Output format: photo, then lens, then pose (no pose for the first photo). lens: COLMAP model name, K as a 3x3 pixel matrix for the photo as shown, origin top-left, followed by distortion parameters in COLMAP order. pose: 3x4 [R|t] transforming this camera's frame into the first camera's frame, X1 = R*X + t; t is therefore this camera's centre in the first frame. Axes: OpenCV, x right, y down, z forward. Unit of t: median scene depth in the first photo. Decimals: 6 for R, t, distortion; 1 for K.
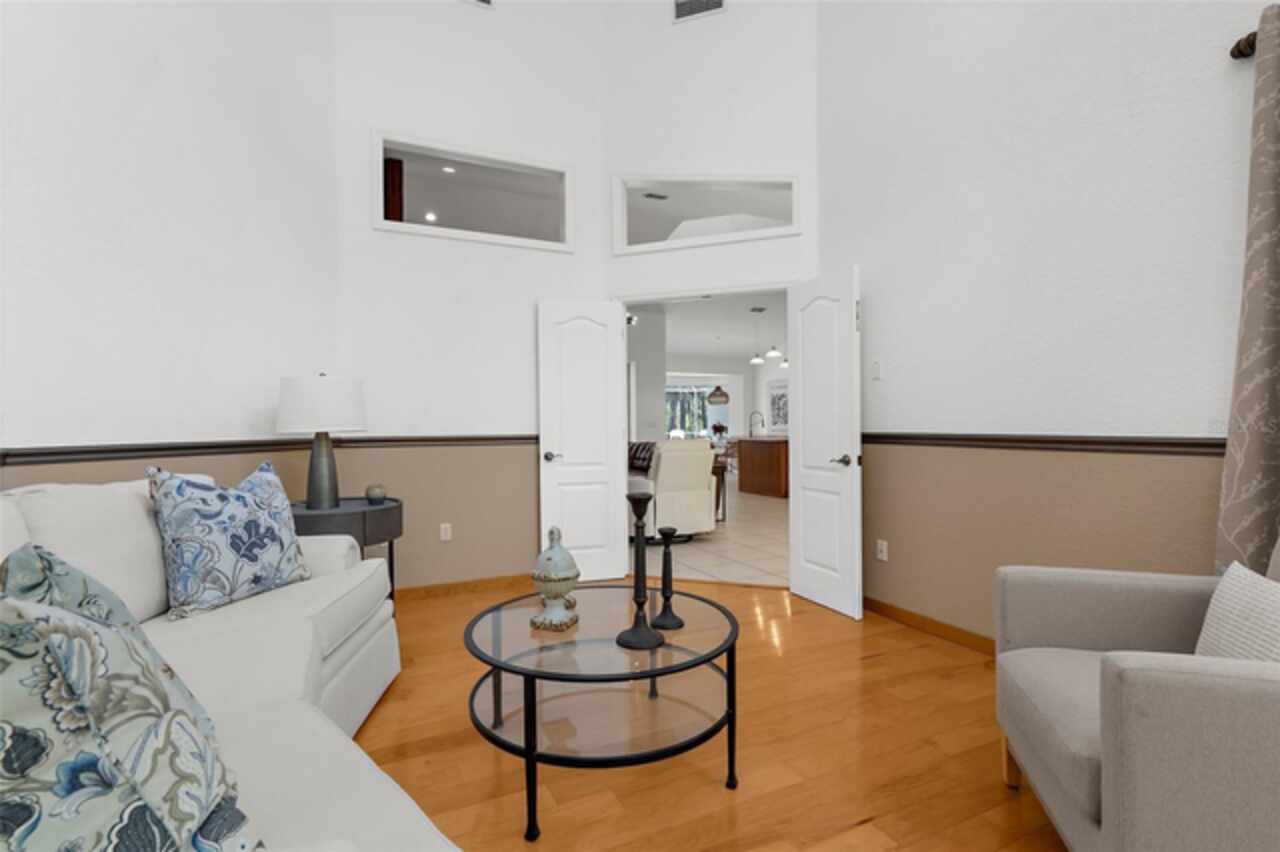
lens RADIAL K [[594.7, 0, 638.6], [0, 594.7, 427.4], [0, 0, 1]] dist [0.000833, 0.001133]
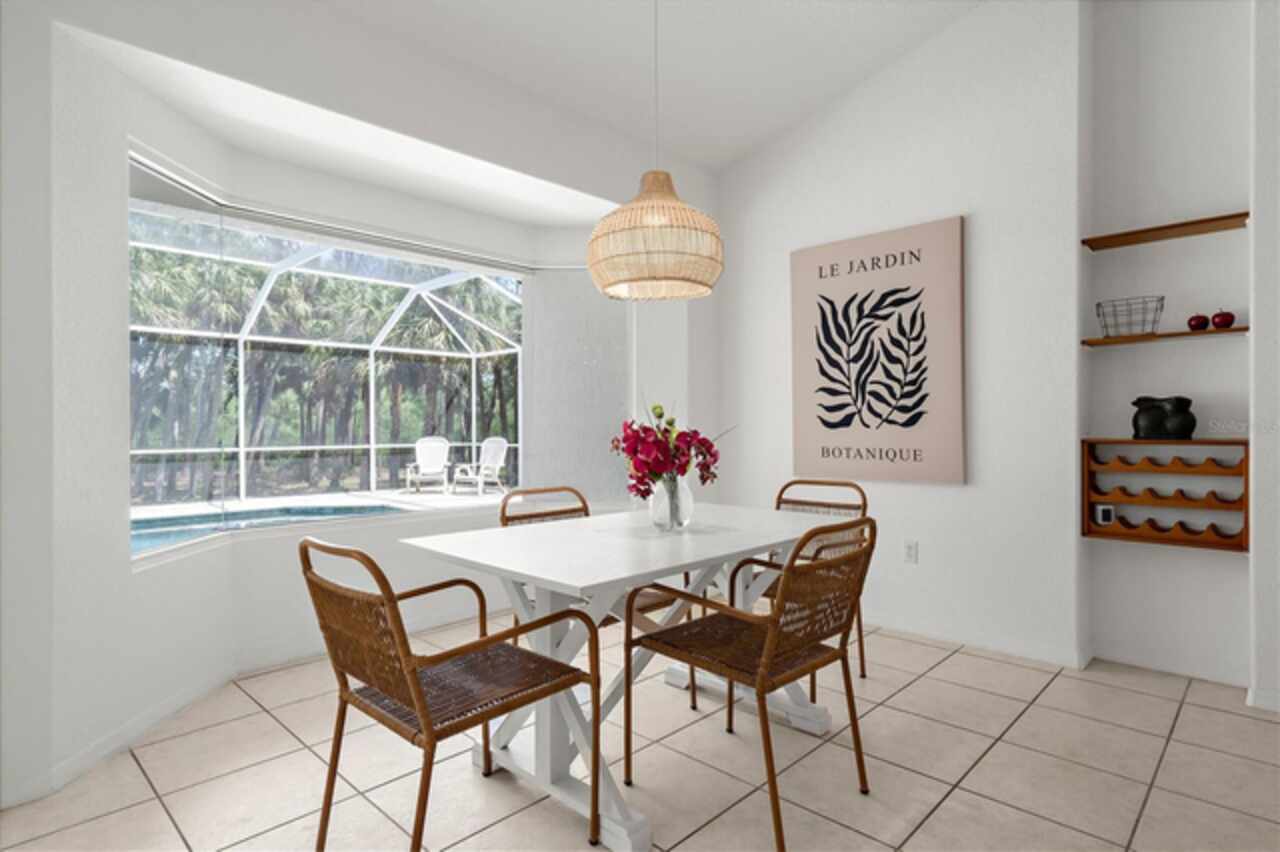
lens RADIAL K [[657.1, 0, 633.3], [0, 657.1, 428.7], [0, 0, 1]] dist [-0.001845, 0.003646]
pose [[0.940974, -0.000200, 0.338478, 0.065514], [0.000789, 0.999998, -0.001603, -0.003537], [-0.338478, 0.001775, 0.940973, 0.796020]]
